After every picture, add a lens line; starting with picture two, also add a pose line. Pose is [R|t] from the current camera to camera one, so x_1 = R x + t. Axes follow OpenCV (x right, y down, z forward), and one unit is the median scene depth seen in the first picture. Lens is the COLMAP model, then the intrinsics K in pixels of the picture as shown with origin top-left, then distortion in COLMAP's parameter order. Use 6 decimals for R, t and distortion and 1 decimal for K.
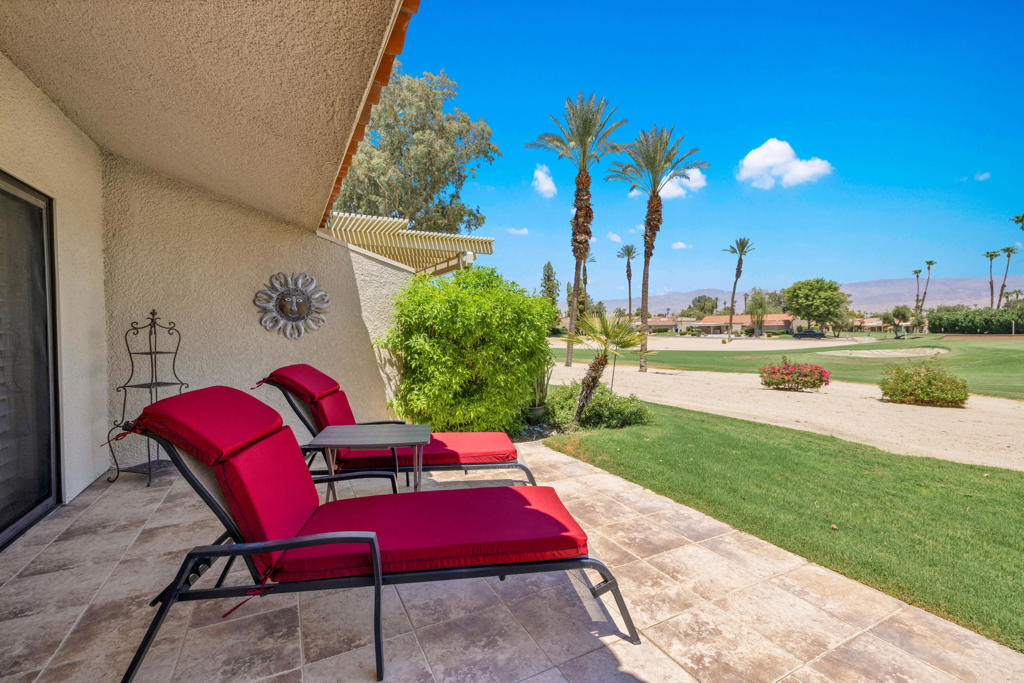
lens RADIAL K [[434.8, 0, 505.0], [0, 434.8, 332.1], [0, 0, 1]] dist [-0.001010, 0.000368]
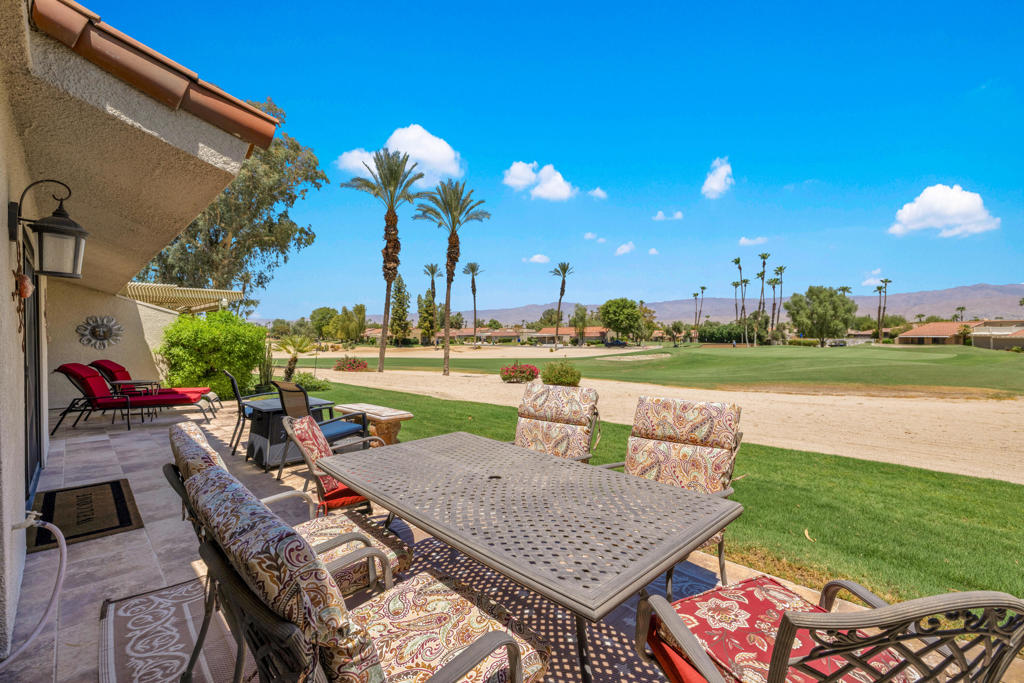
lens RADIAL K [[437.6, 0, 507.6], [0, 437.6, 335.6], [0, 0, 1]] dist [0.001951, 0.000442]
pose [[0.953072, 0.001964, 0.302738, 0.077127], [0.002534, 0.999892, -0.014463, -0.001662], [-0.302733, 0.014552, 0.952964, -0.167372]]
